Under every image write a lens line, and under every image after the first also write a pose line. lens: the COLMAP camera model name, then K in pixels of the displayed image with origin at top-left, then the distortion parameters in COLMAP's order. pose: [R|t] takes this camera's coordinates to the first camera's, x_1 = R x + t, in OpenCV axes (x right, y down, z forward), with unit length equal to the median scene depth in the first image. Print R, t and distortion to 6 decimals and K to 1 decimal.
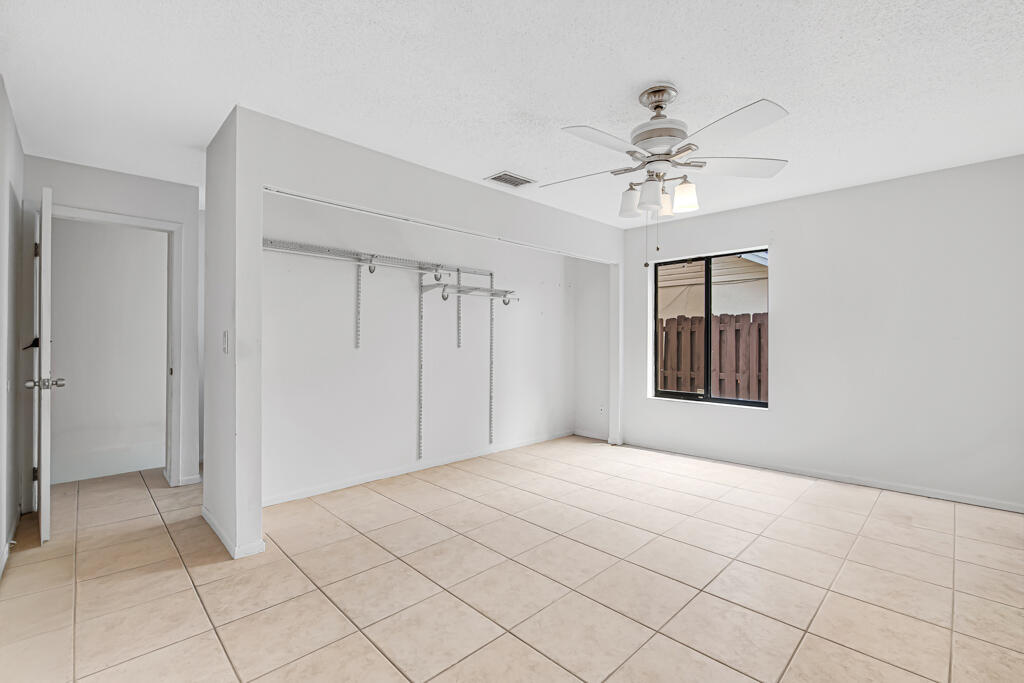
lens RADIAL K [[458.3, 0, 507.3], [0, 458.3, 341.1], [0, 0, 1]] dist [0.002474, -0.000003]
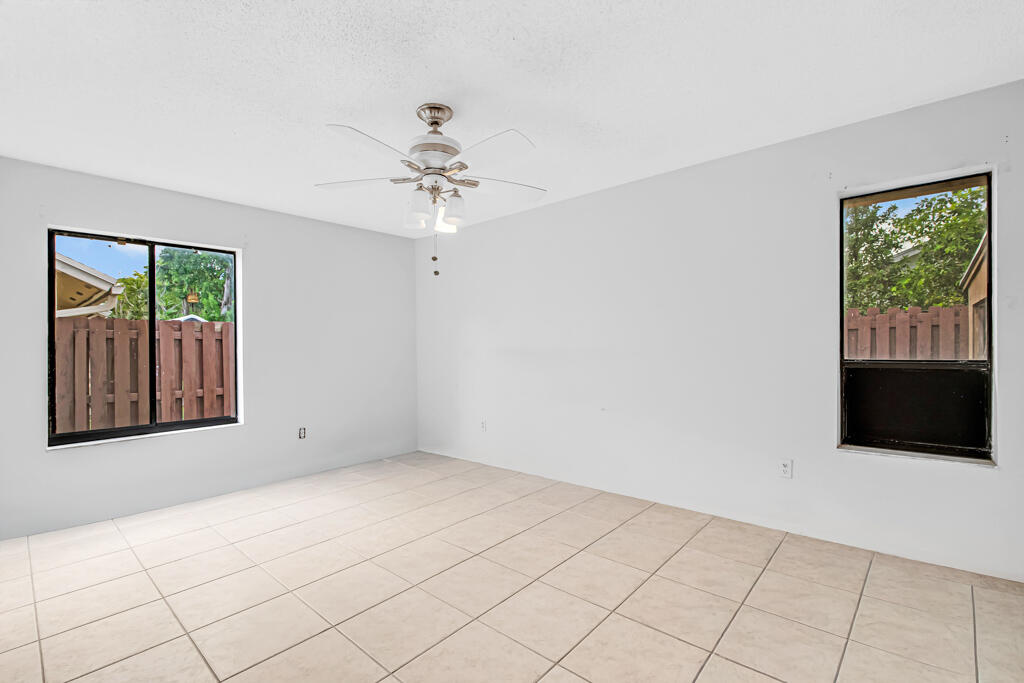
lens RADIAL K [[458.3, 0, 507.5], [0, 458.3, 350.4], [0, 0, 1]] dist [0.002474, -0.000003]
pose [[-0.063872, -0.005838, 0.997941, -0.637204], [0.024932, 0.999661, 0.007444, 0.008826], [-0.997647, 0.025356, -0.063704, 0.827725]]
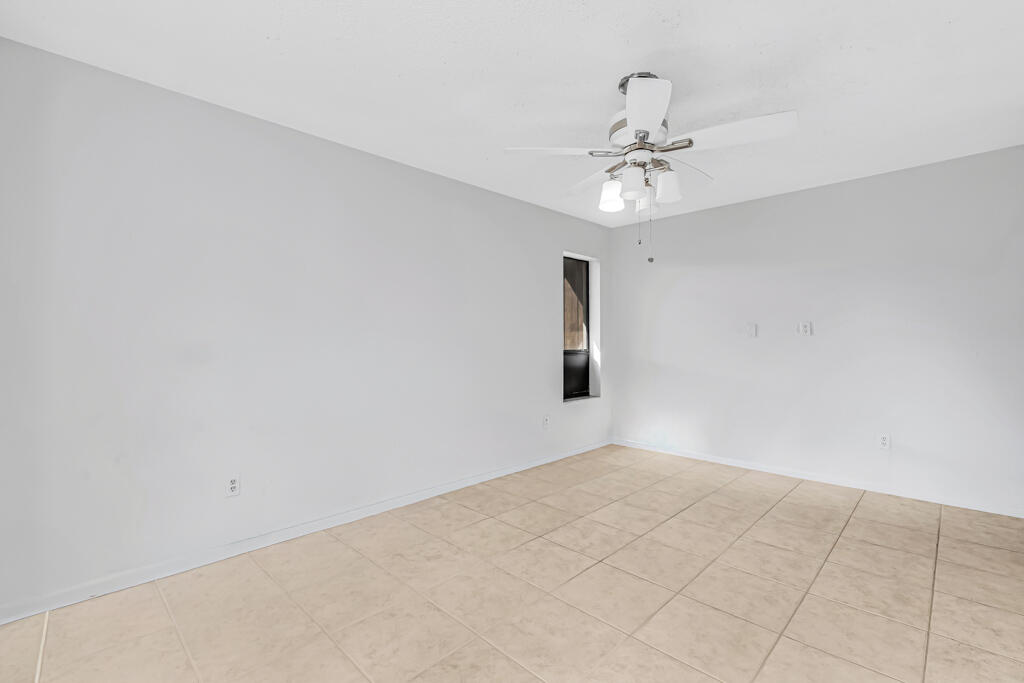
lens RADIAL K [[458.3, 0, 513.3], [0, 458.3, 339.4], [0, 0, 1]] dist [0.002474, -0.000003]
pose [[-0.999674, -0.003722, -0.025260, 0.560202], [-0.004009, 0.999928, 0.011348, -0.009173], [0.025216, 0.011446, -0.999616, 1.774970]]
